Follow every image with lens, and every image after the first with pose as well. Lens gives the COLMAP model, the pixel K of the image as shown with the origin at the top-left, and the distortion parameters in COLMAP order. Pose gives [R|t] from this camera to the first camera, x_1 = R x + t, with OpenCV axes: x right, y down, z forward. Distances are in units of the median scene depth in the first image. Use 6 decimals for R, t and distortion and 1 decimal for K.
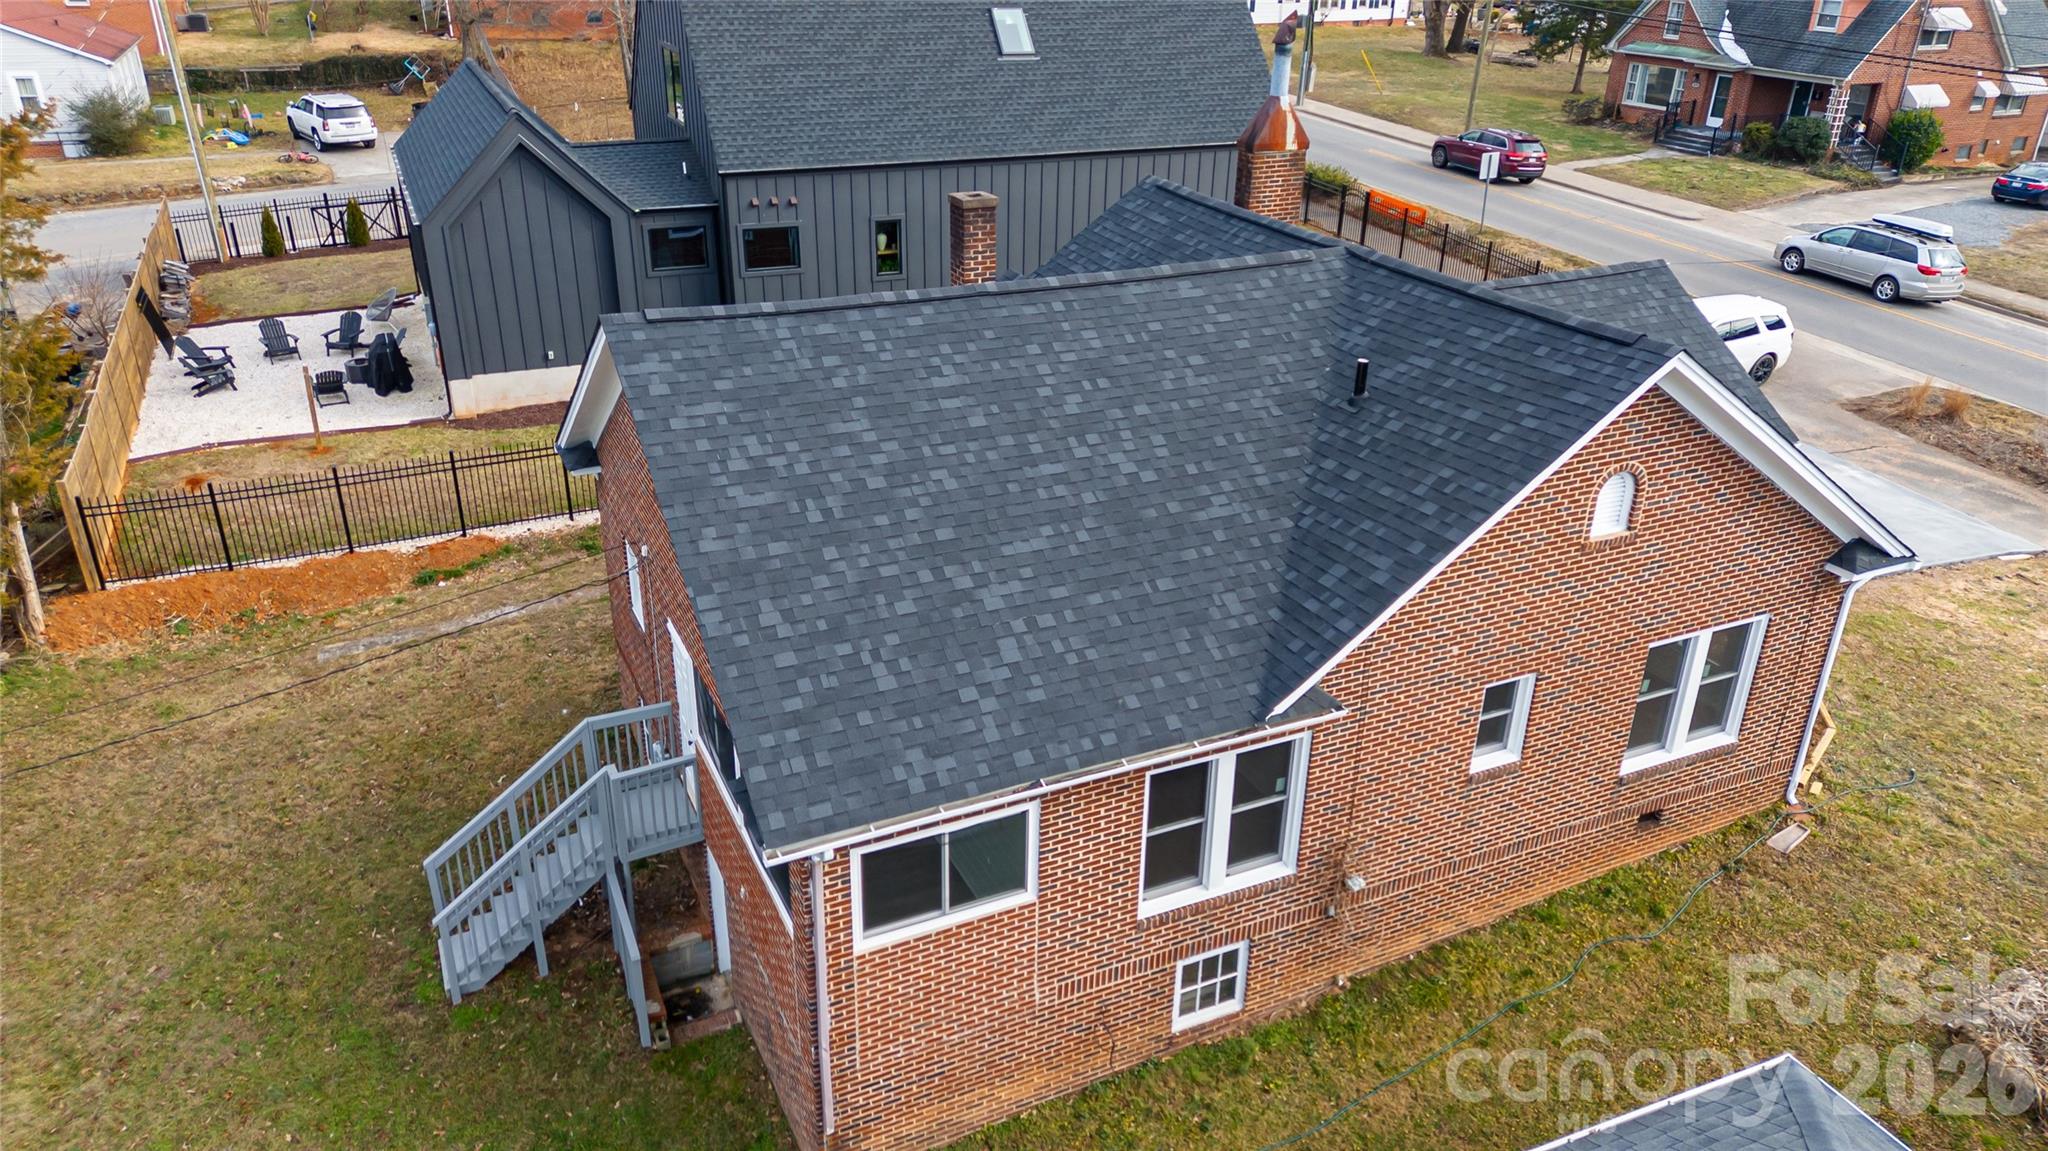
lens RADIAL K [[1419.6, 0, 1024.0], [0, 1419.6, 575.5], [0, 0, 1]] dist [0.095566, -0.095766]
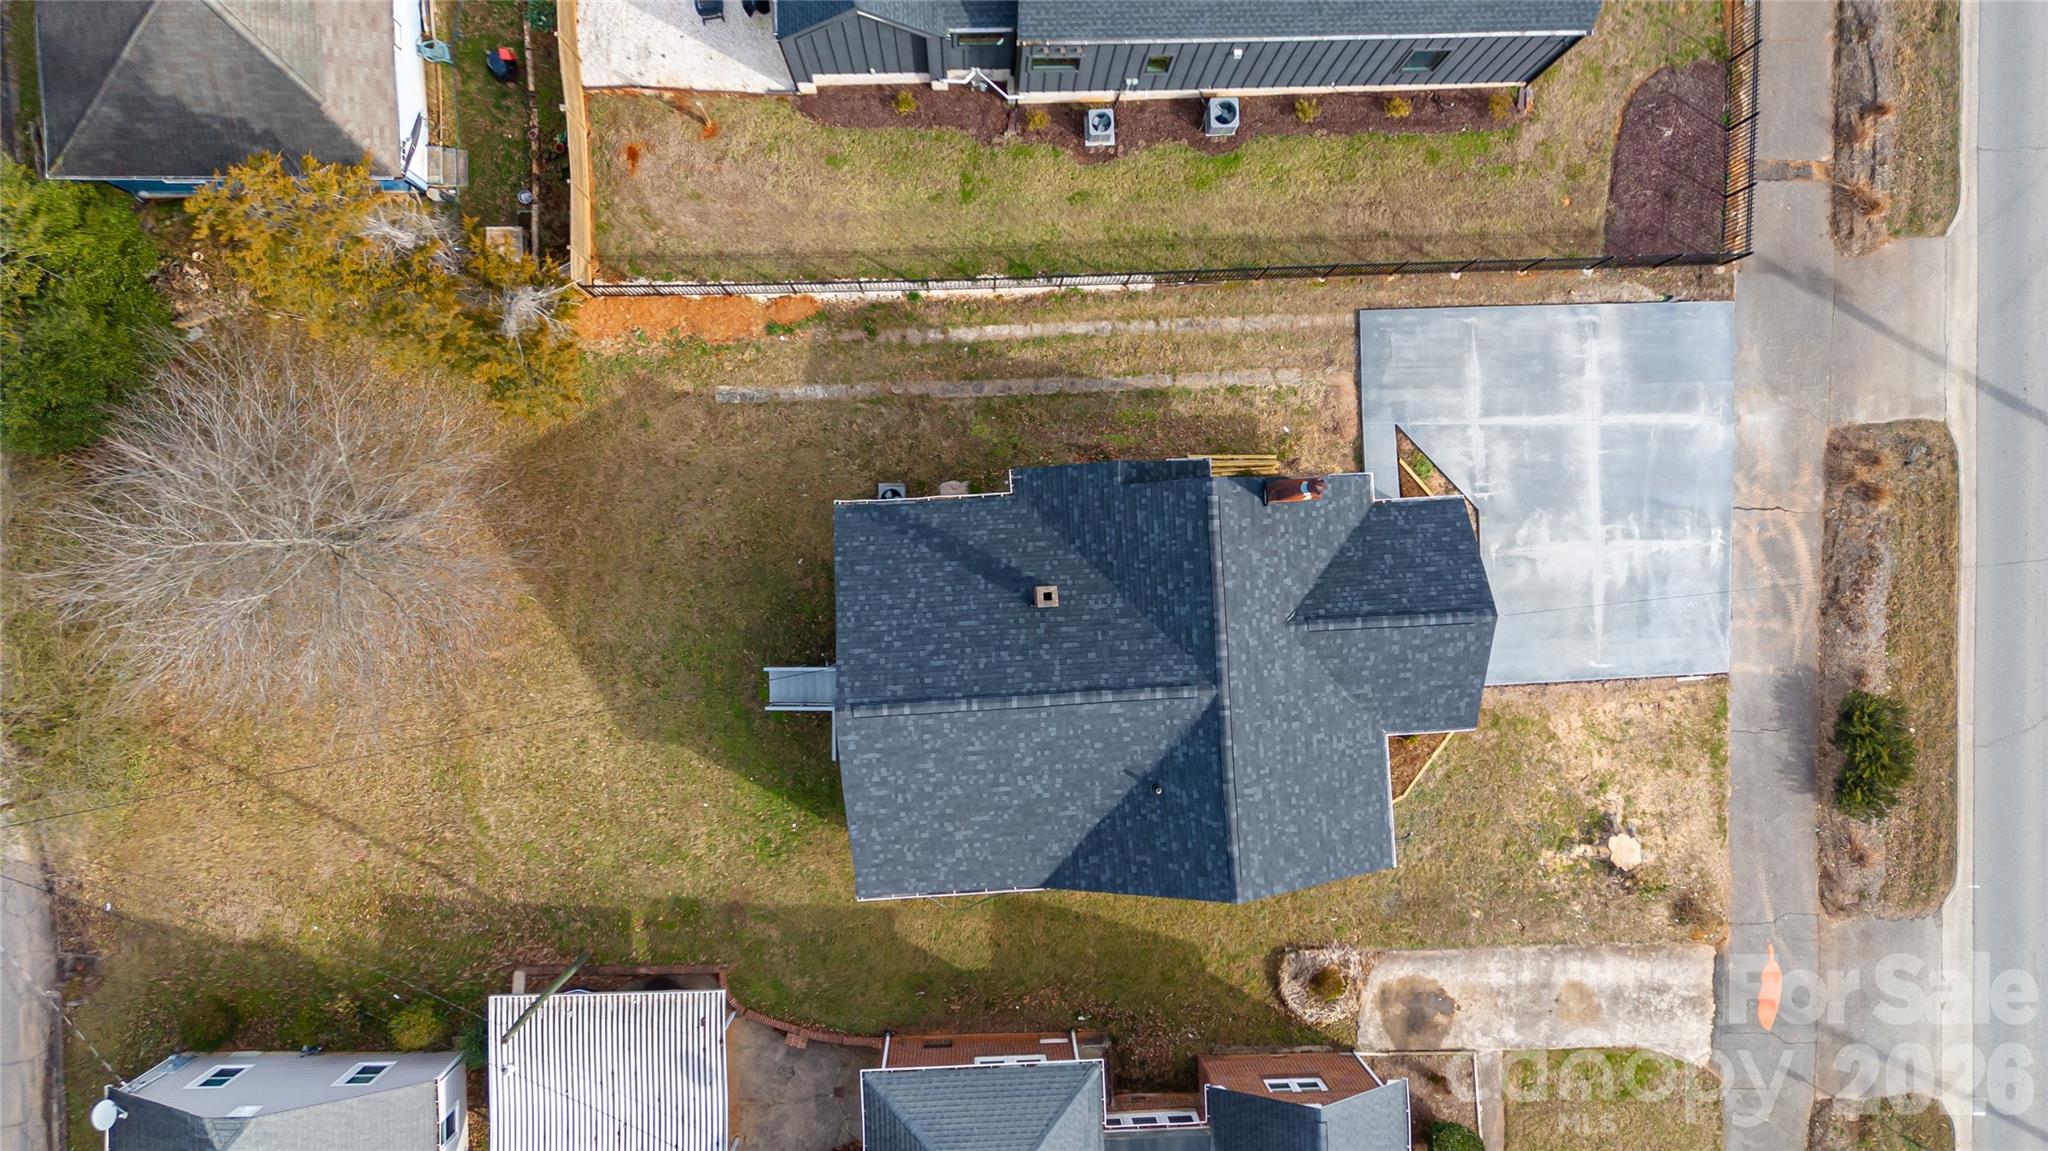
lens RADIAL K [[1419.6, 0, 1024.0], [0, 1419.6, 575.5], [0, 0, 1]] dist [0.095566, -0.095766]
pose [[0.926318, 0.376355, 0.017068, -0.130727], [-0.178057, 0.397425, 0.900194, -2.443415], [0.332009, -0.836905, 0.435155, 0.278632]]
